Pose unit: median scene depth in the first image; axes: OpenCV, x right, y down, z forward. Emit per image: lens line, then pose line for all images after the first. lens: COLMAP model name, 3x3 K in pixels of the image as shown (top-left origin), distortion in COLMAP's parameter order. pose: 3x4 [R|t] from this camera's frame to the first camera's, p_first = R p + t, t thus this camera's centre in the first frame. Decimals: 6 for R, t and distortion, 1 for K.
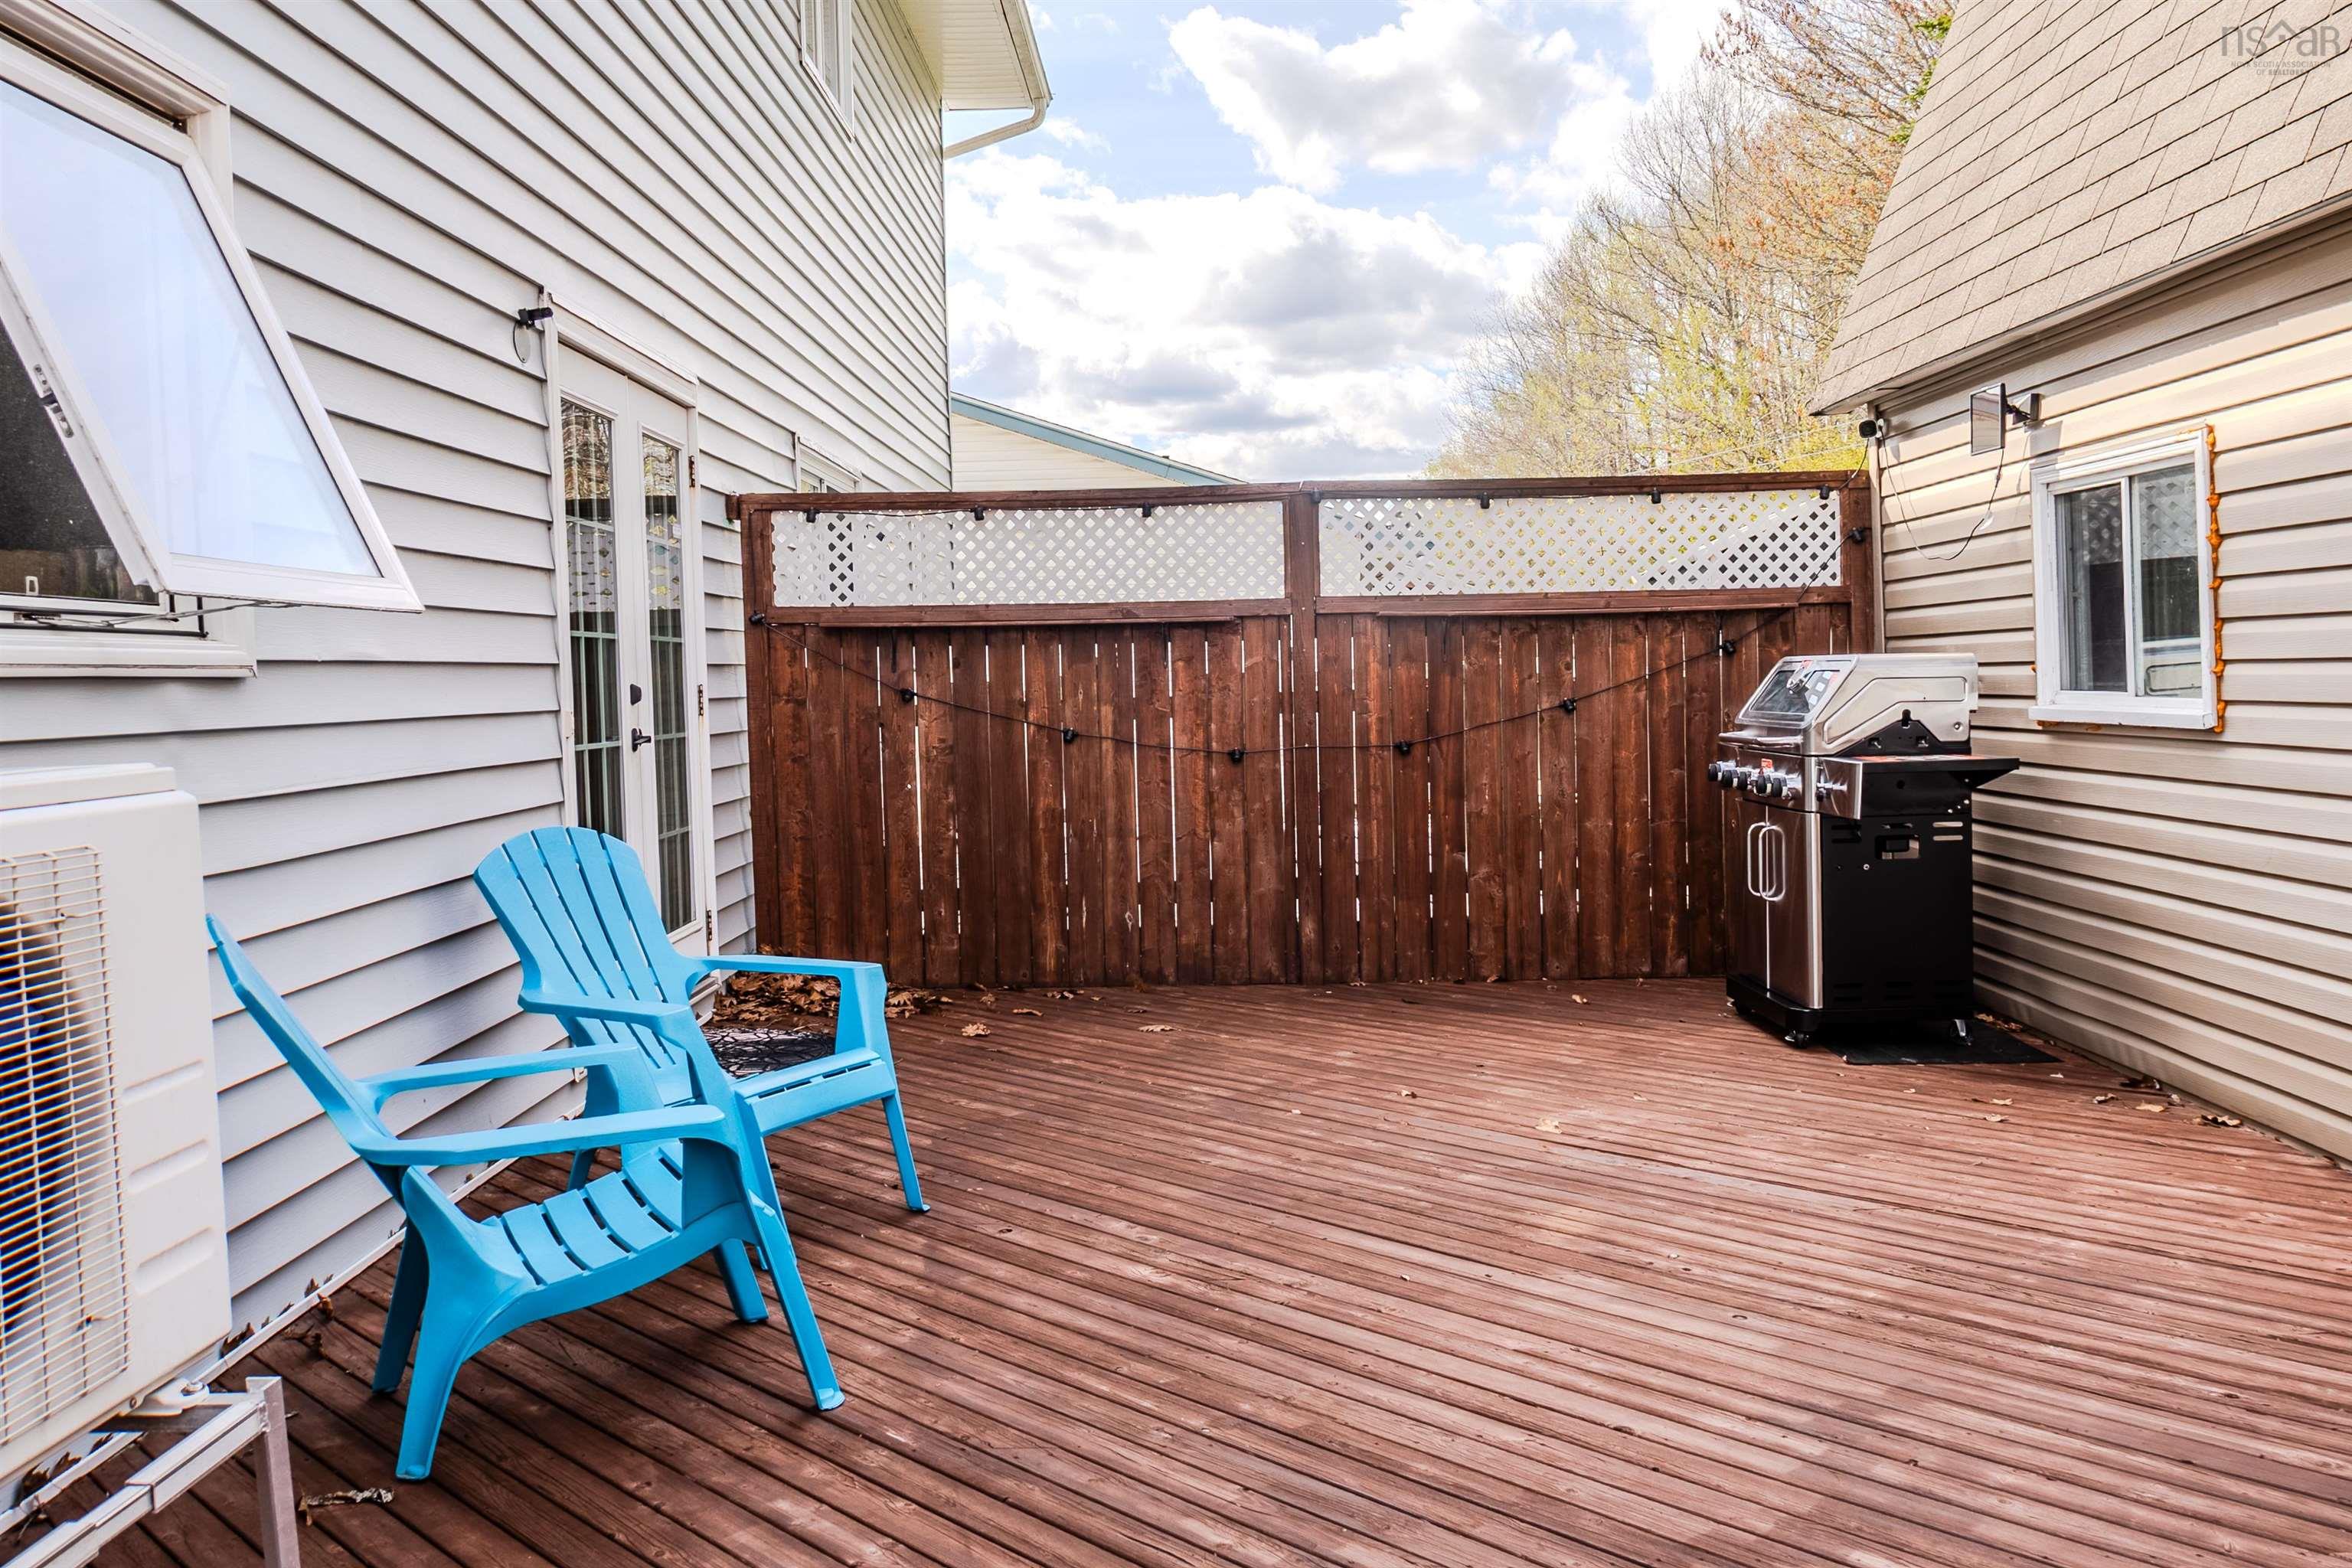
lens RADIAL K [[1935.0, 0, 1159.3], [0, 1935.0, 785.8], [0, 0, 1]] dist [0.003691, -0.011993]
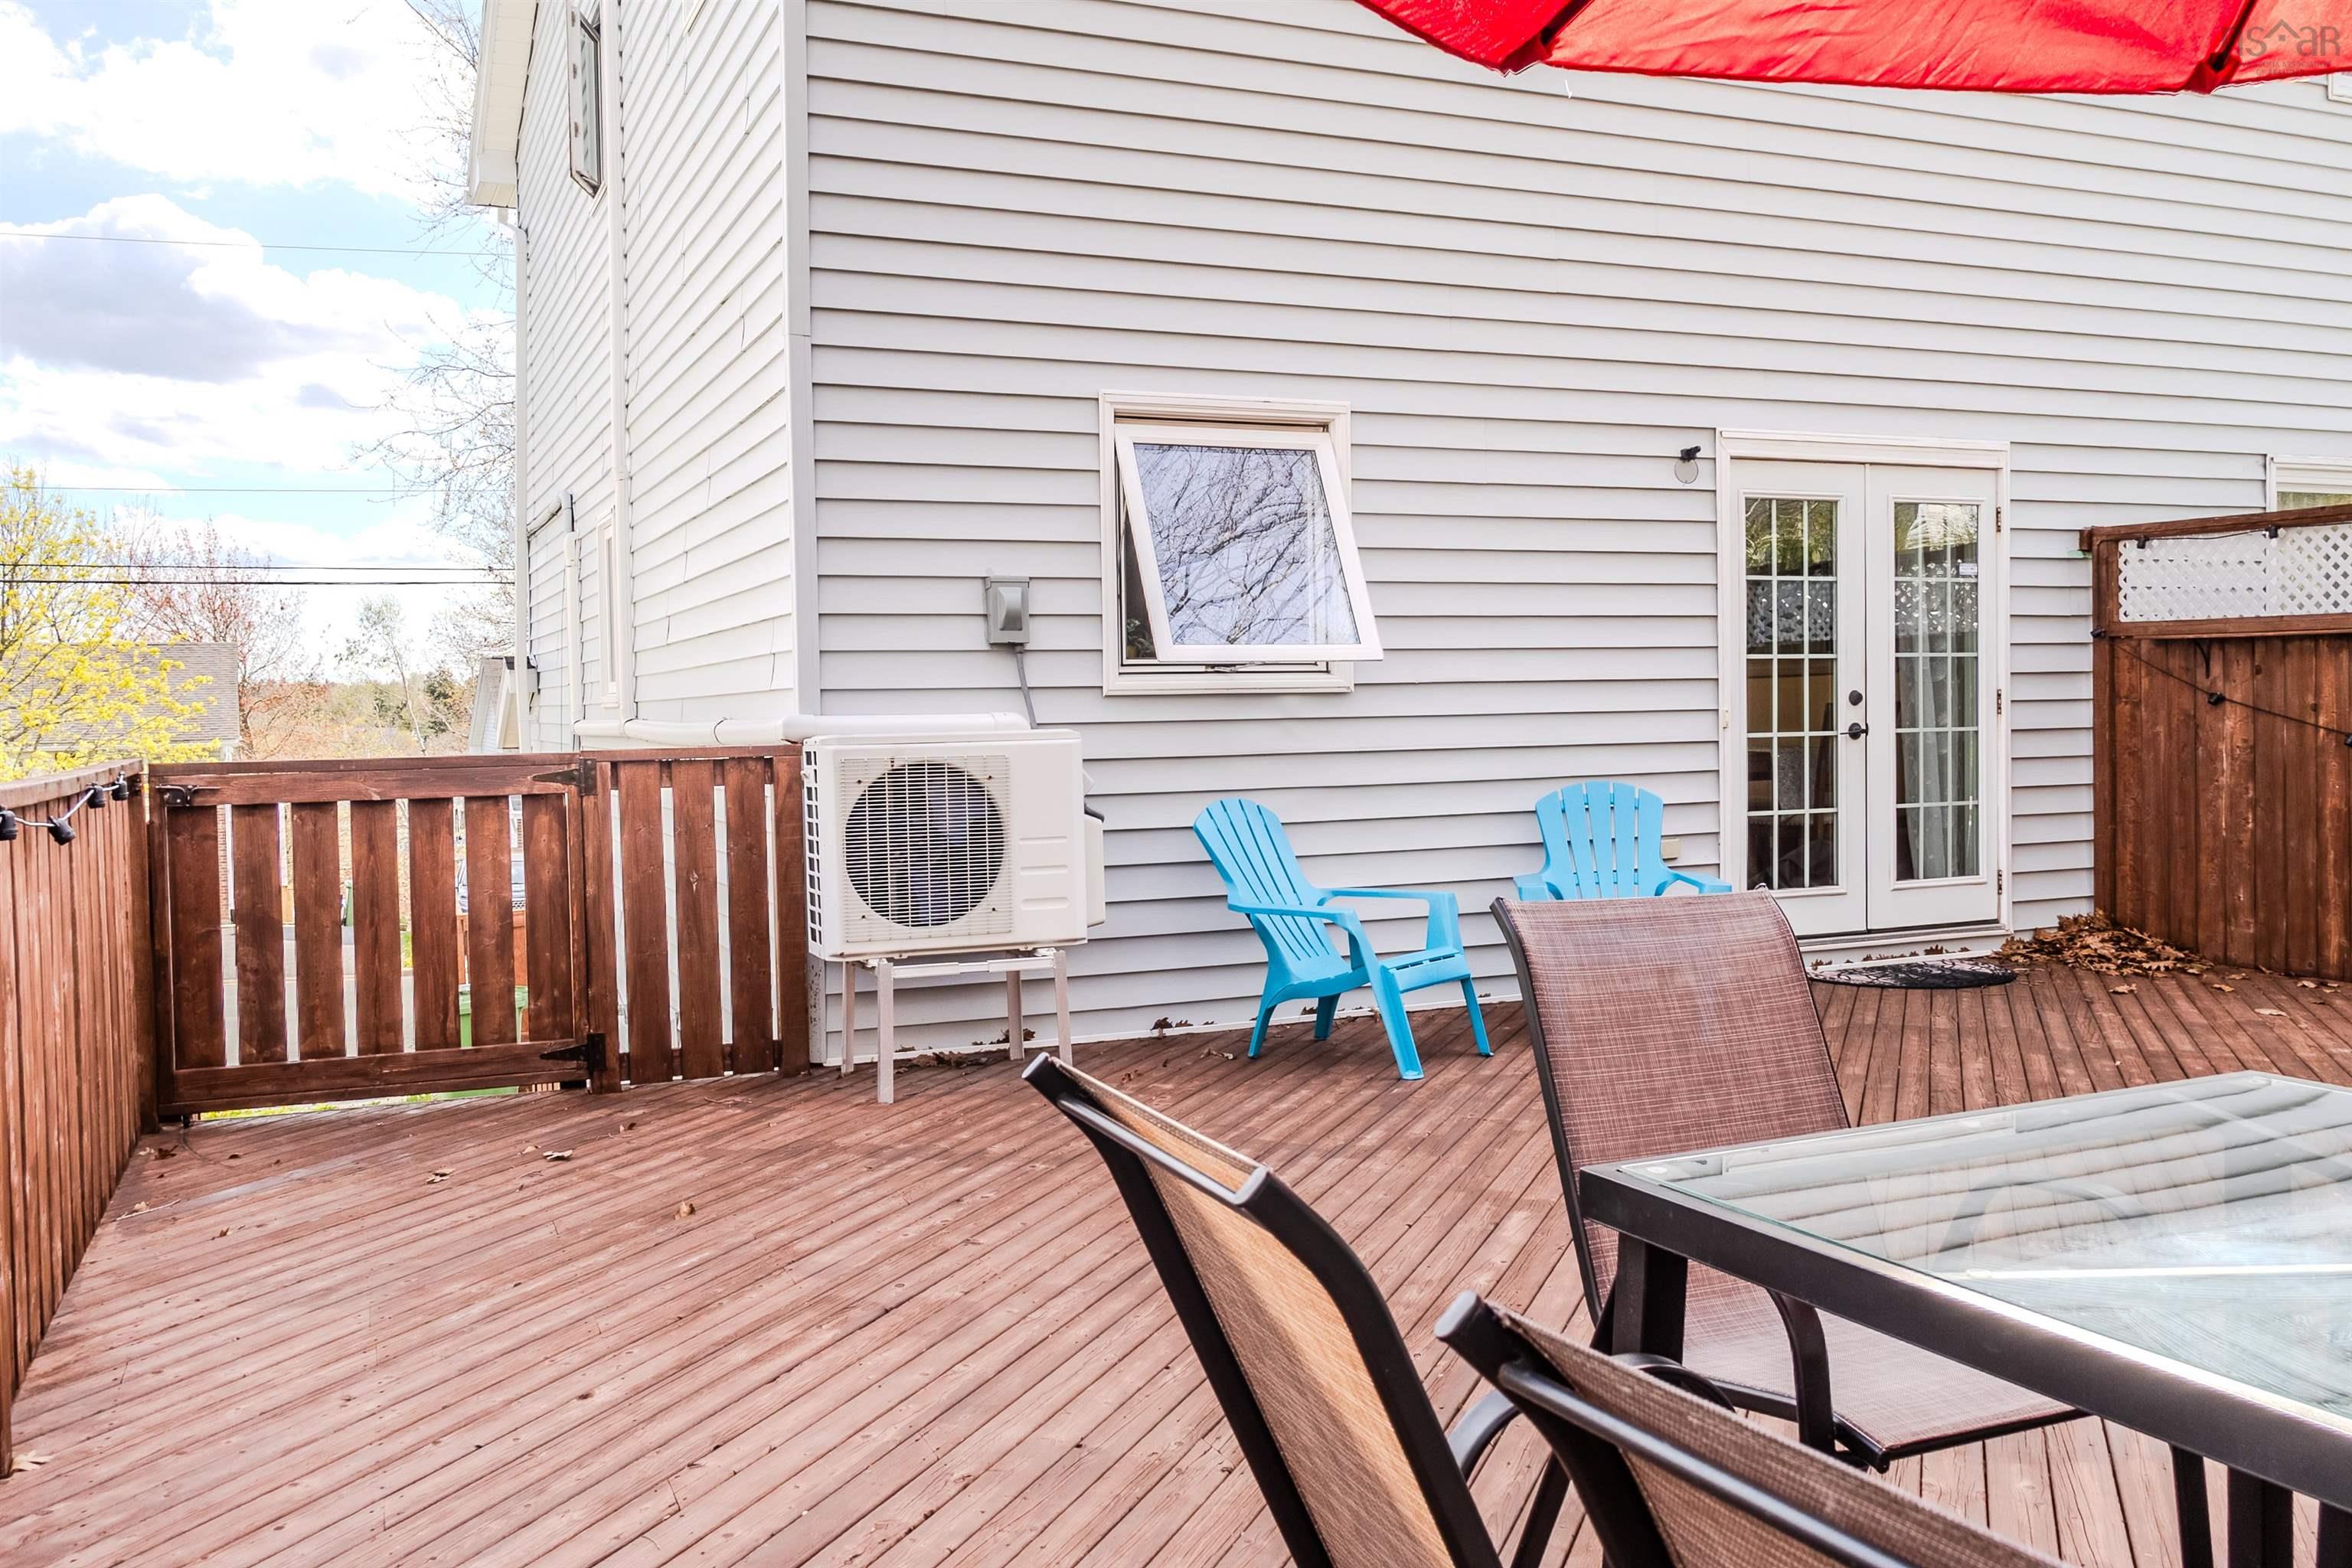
lens RADIAL K [[1903.0, 0, 1179.1], [0, 1903.0, 720.0], [0, 0, 1]] dist [-0.000952, -0.002321]
pose [[0.418325, 0.019820, -0.908081, 0.612259], [-0.044532, 0.999007, 0.001290, -0.009541], [0.907205, 0.039899, 0.418792, 0.000598]]
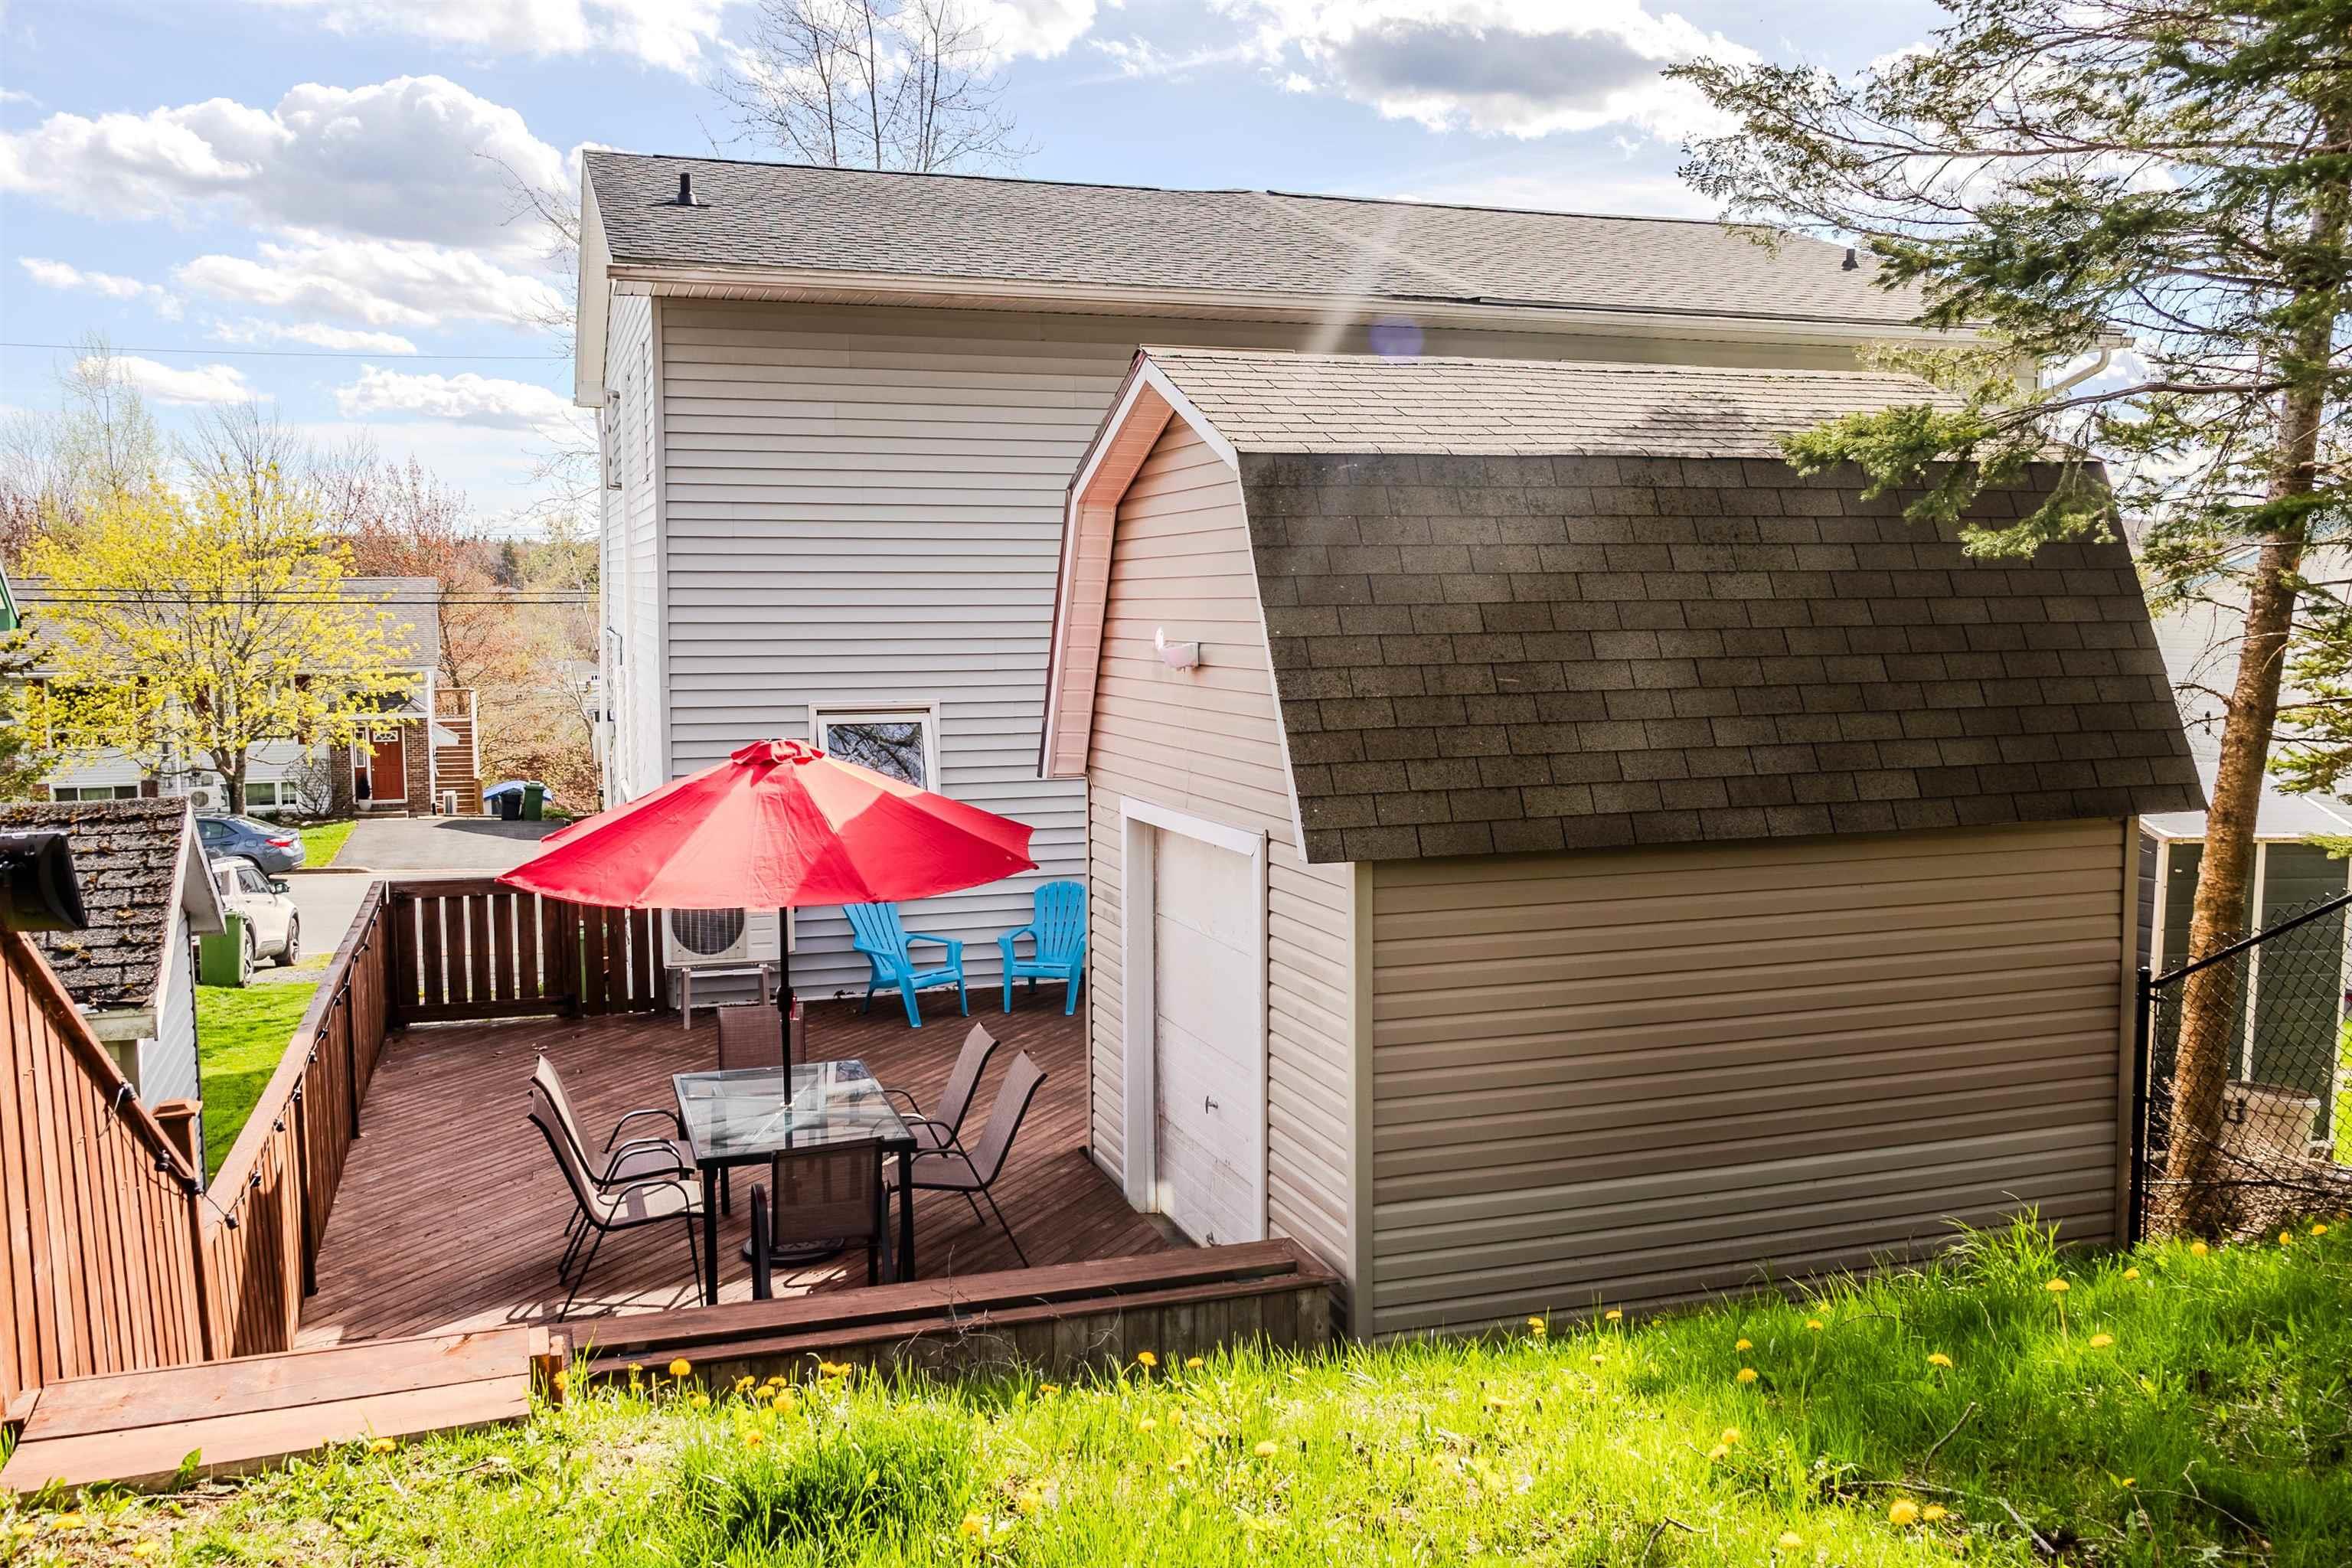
lens RADIAL K [[1903.0, 0, 1179.1], [0, 1903.0, 720.0], [0, 0, 1]] dist [-0.000952, -0.002321]
pose [[0.334238, 0.091884, -0.937999, 1.634041], [-0.063793, 0.995160, 0.074752, -0.289915], [0.940327, 0.034853, 0.338482, 0.034884]]
